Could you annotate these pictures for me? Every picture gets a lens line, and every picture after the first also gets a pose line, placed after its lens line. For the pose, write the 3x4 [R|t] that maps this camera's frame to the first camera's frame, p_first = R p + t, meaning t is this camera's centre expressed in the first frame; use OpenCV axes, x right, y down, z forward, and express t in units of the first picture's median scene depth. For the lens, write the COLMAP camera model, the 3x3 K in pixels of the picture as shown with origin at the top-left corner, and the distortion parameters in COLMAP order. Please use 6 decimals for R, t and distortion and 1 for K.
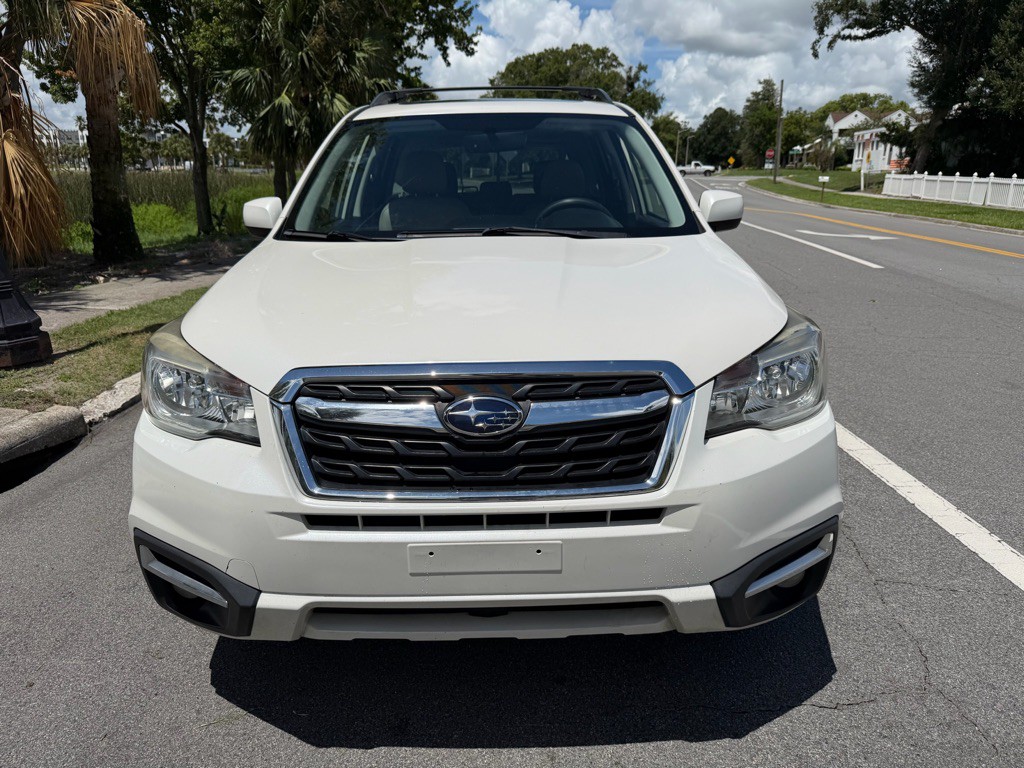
lens RADIAL K [[729.8, 0, 513.6], [0, 729.8, 383.1], [0, 0, 1]] dist [-0.000911, -0.008125]
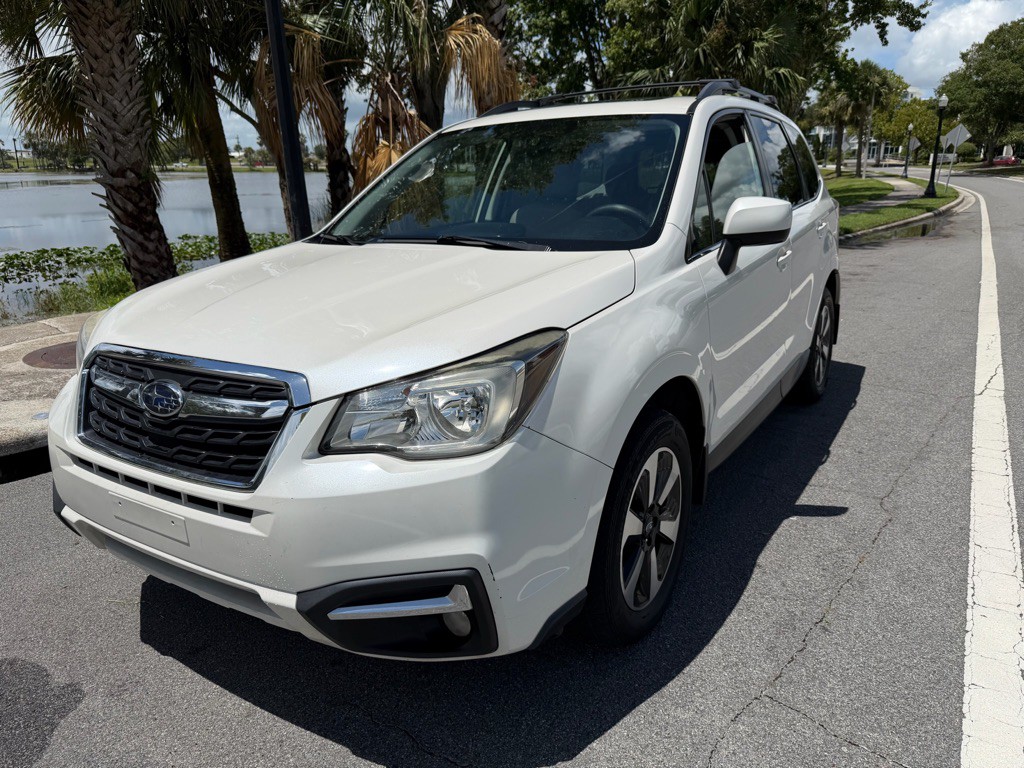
lens RADIAL K [[728.6, 0, 514.0], [0, 728.6, 383.2], [0, 0, 1]] dist [-0.000787, -0.007327]
pose [[0.841520, 0.135350, -0.522996, 0.632687], [-0.130520, 0.990364, 0.046293, -0.066181], [0.524222, 0.029305, 0.851077, 0.172938]]
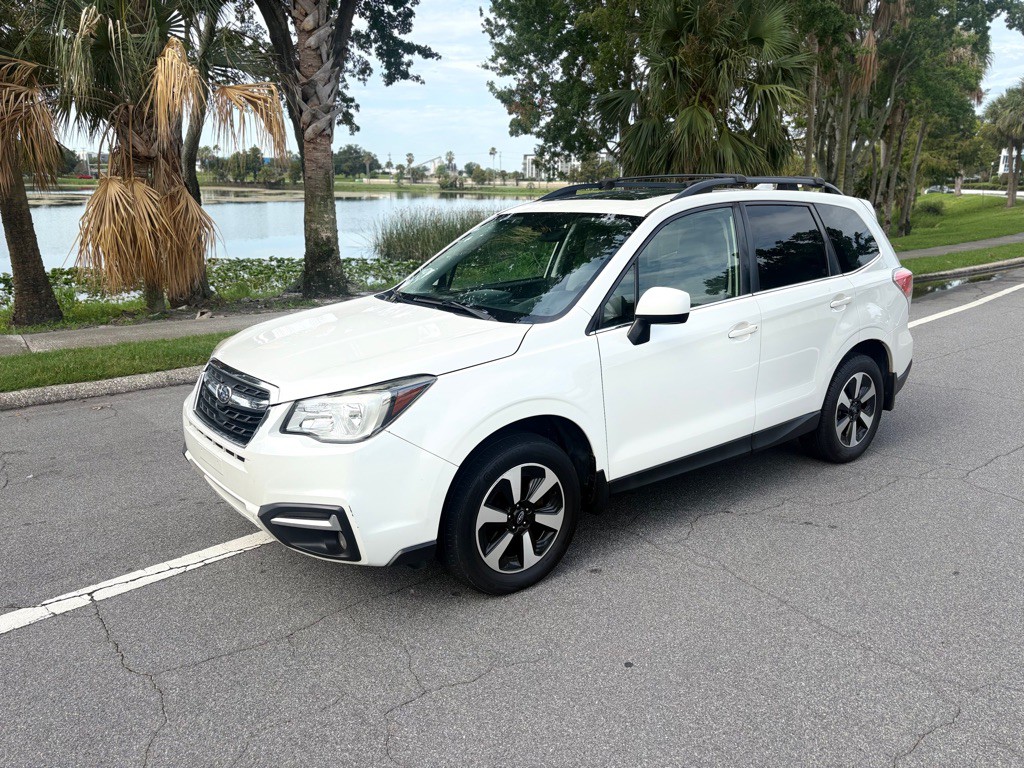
lens RADIAL K [[778.5, 0, 503.7], [0, 778.5, 386.3], [0, 0, 1]] dist [0.041457, -0.034685]
pose [[0.601664, 0.195638, -0.774420, 1.319146], [-0.214748, 0.973463, 0.079079, -0.196946], [0.769340, 0.118726, 0.627710, 0.116756]]
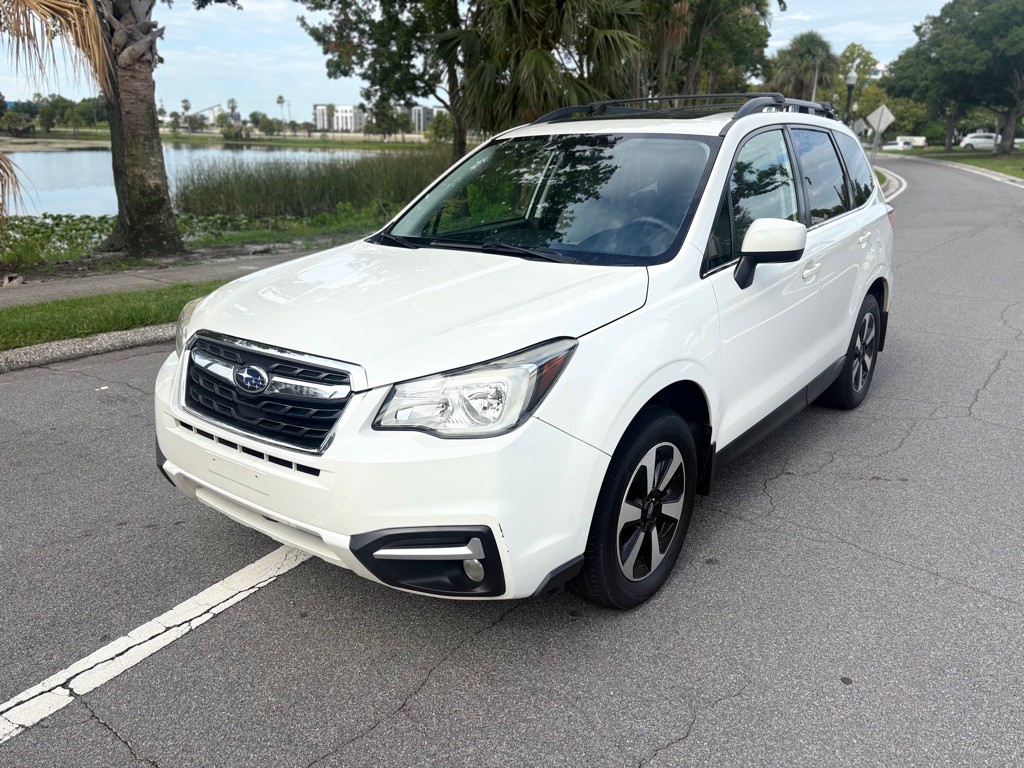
lens RADIAL K [[778.5, 0, 503.7], [0, 778.5, 386.3], [0, 0, 1]] dist [0.041457, -0.034685]
pose [[0.782299, 0.190972, -0.592907, 0.785784], [-0.175458, 0.980860, 0.084425, -0.099236], [0.597681, 0.037985, 0.800833, 0.016802]]
